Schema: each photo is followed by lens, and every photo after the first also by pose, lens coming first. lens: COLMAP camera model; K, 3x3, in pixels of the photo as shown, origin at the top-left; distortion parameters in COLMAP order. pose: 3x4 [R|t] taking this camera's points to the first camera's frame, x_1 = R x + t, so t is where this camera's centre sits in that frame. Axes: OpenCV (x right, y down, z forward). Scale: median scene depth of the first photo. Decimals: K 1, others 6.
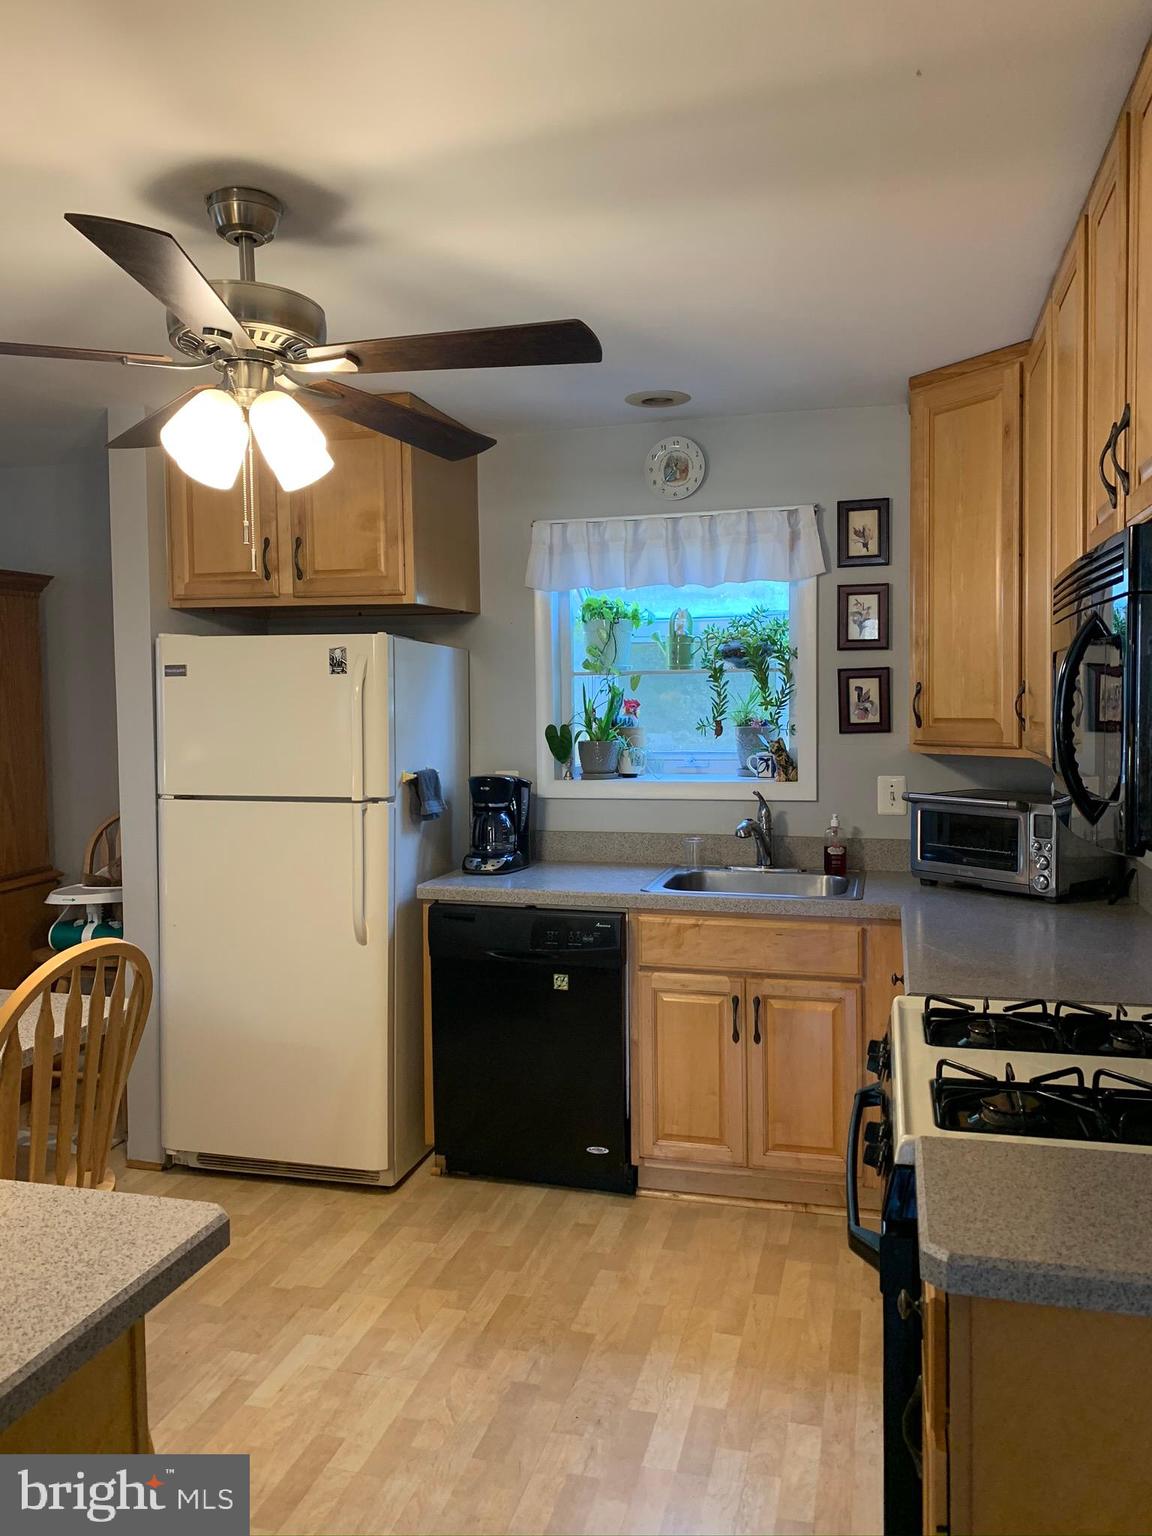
lens RADIAL K [[1158.5, 0, 578.0], [0, 1158.5, 761.9], [0, 0, 1]] dist [0.060218, -0.032274]
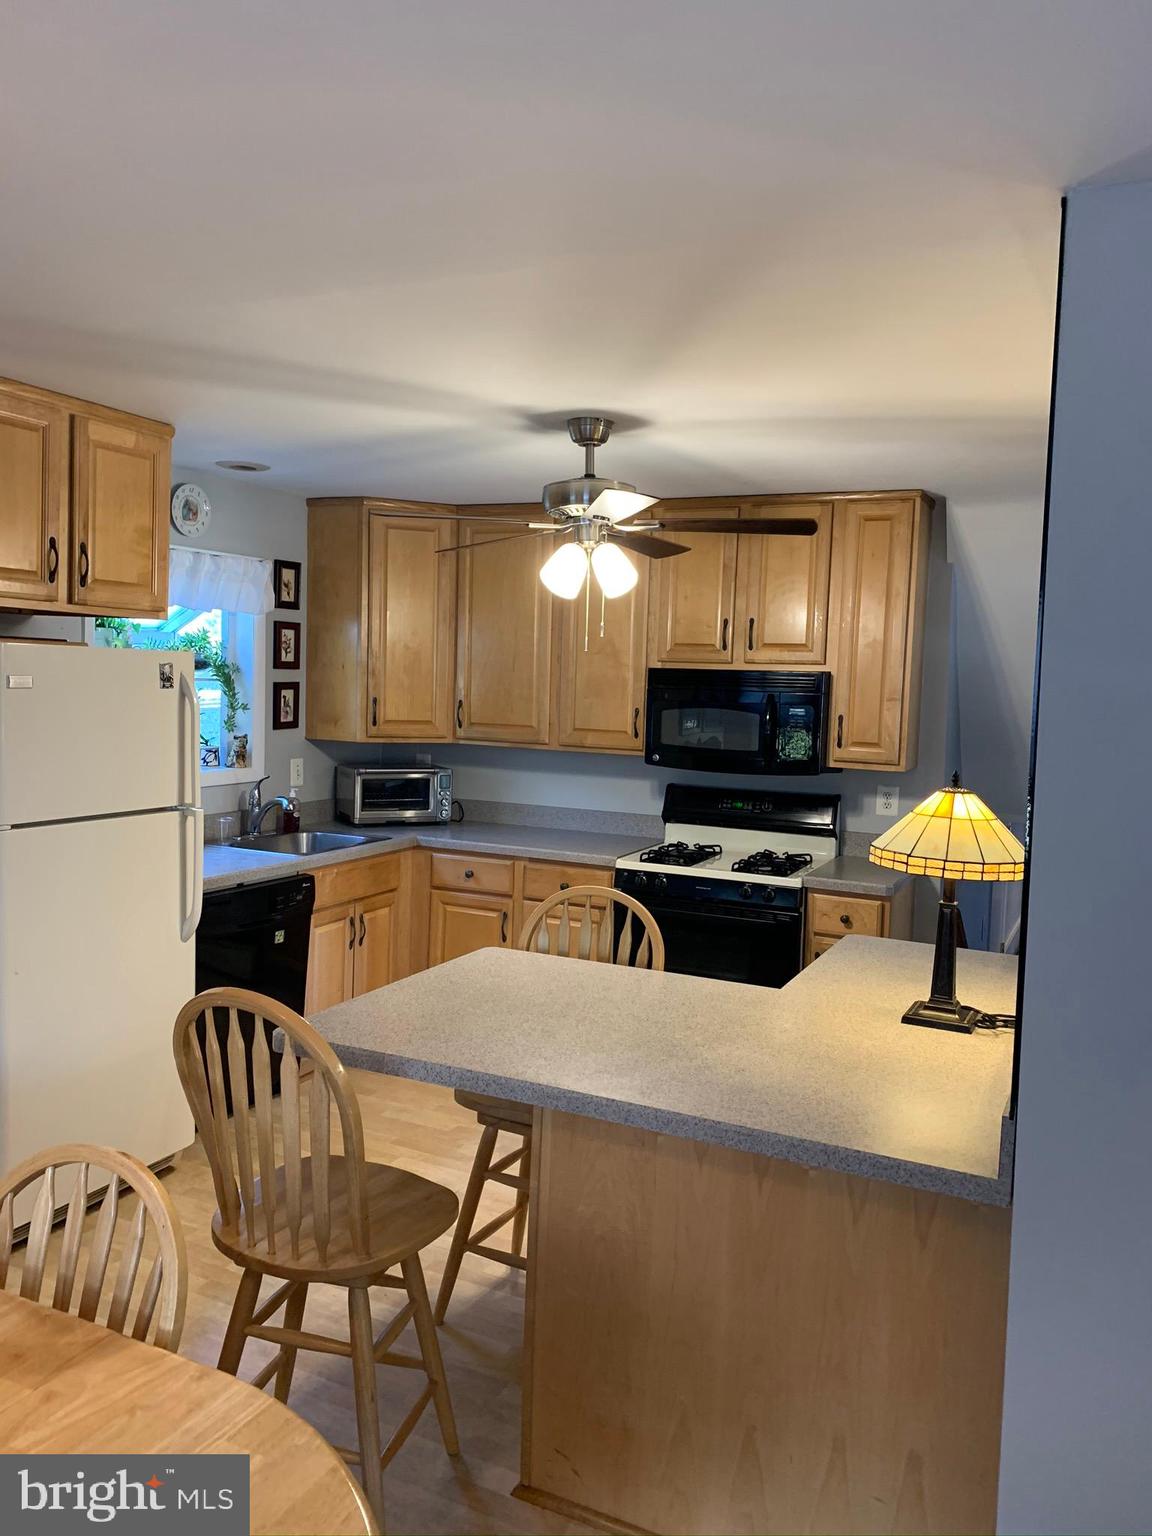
lens RADIAL K [[1158.5, 0, 577.6], [0, 1158.5, 761.5], [0, 0, 1]] dist [0.060218, -0.032274]
pose [[0.187324, -0.056135, 0.980693, -1.061583], [0.022683, 0.998347, 0.052812, -0.052209], [-0.982036, 0.012352, 0.188288, 0.403595]]
